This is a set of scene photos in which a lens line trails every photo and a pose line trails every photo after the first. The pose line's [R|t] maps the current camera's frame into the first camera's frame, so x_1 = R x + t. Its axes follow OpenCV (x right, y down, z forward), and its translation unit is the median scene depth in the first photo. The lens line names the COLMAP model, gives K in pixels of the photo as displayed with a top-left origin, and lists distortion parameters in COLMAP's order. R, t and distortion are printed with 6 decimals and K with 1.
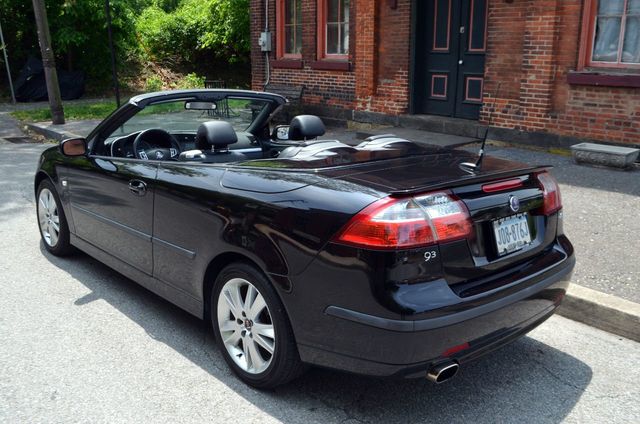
lens RADIAL K [[610.9, 0, 325.6], [0, 610.9, 224.7], [0, 0, 1]] dist [-0.068222, 0.000000]
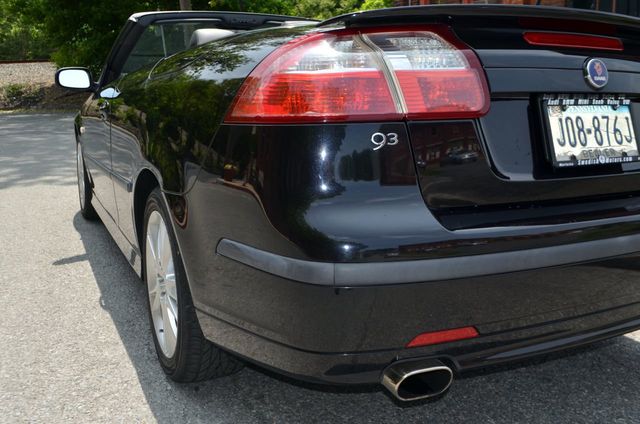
lens RADIAL K [[610.9, 0, 323.5], [0, 610.9, 228.5], [0, 0, 1]] dist [-0.068222, 0.000000]
pose [[0.958373, 0.039262, -0.282806, 0.086759], [-0.047935, 0.998567, -0.023810, 0.044695], [0.281466, 0.036375, 0.958882, 0.163807]]
